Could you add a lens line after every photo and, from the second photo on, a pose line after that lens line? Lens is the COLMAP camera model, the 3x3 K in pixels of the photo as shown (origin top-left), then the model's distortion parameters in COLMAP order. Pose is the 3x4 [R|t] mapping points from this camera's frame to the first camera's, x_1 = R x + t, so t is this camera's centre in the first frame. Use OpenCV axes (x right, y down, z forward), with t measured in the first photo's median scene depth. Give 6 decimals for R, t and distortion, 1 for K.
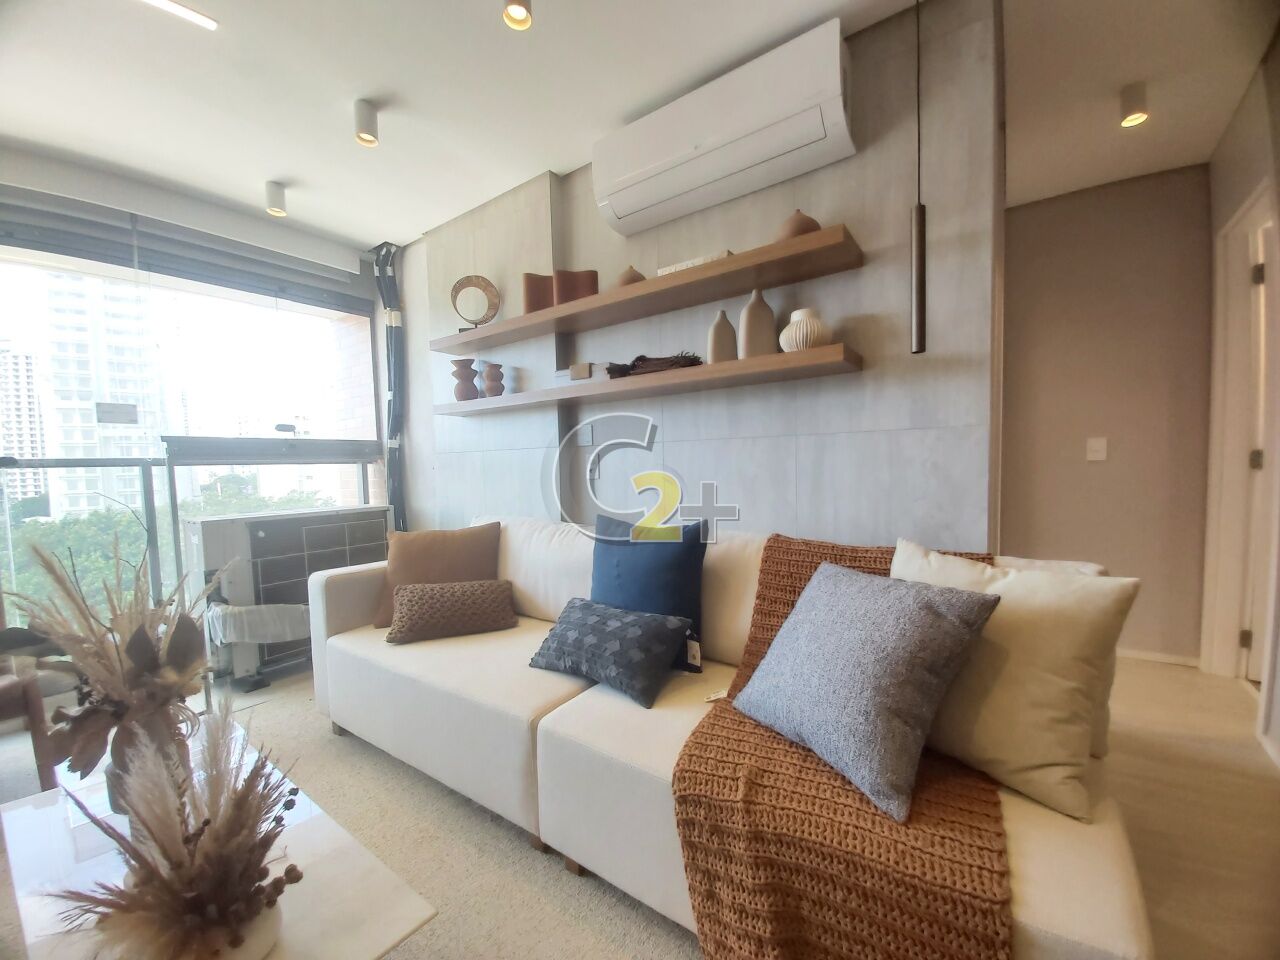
lens RADIAL K [[525.8, 0, 645.9], [0, 525.8, 486.4], [0, 0, 1]] dist [-0.001299, -0.000264]
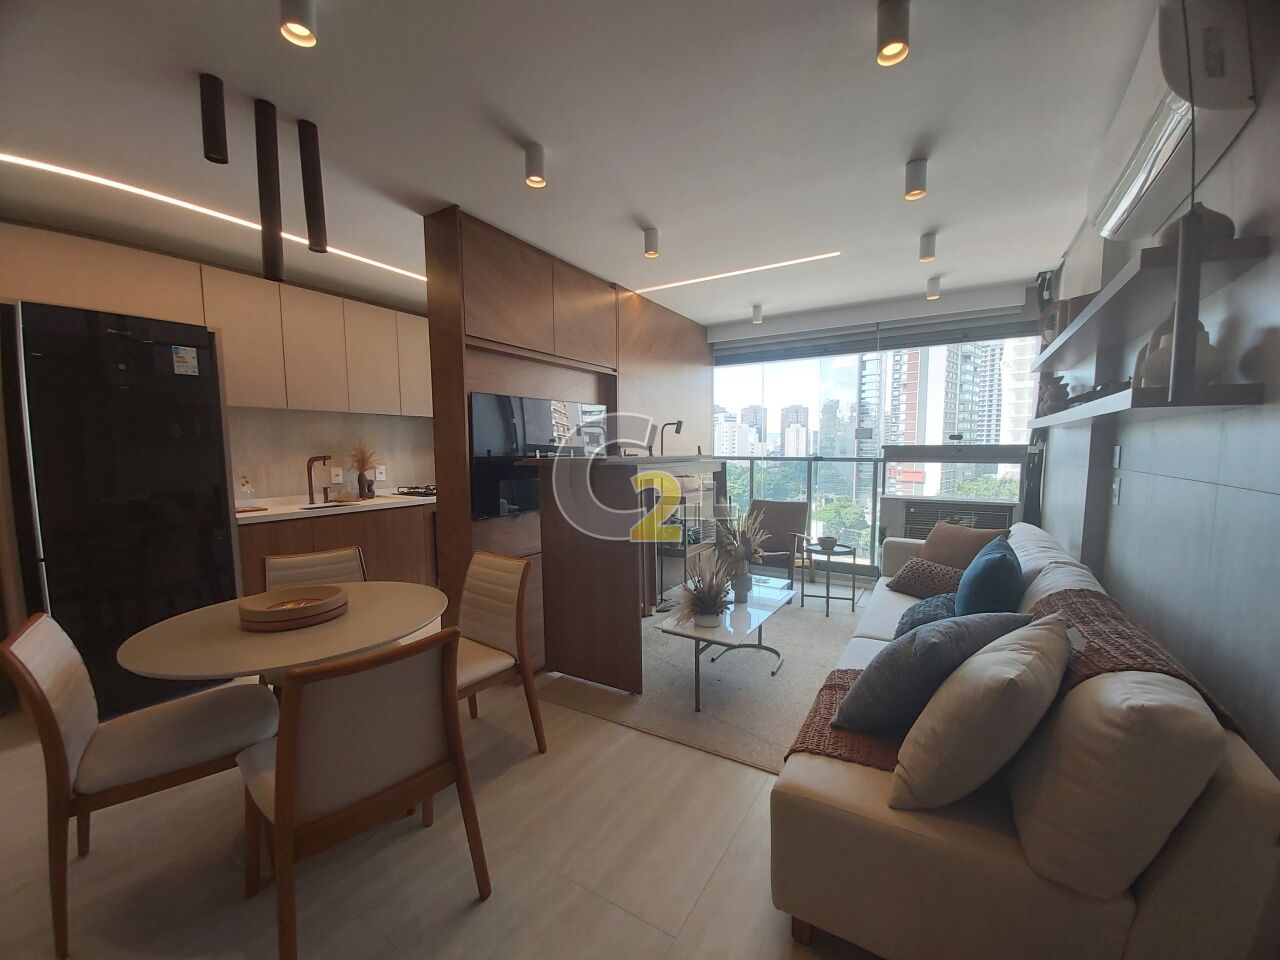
lens RADIAL K [[525.8, 0, 645.9], [0, 525.8, 486.4], [0, 0, 1]] dist [-0.001299, -0.000264]
pose [[0.094470, 0.103945, -0.990086, 0.620037], [-0.033088, 0.994313, 0.101231, -0.094374], [0.994978, 0.023197, 0.097372, 0.052099]]
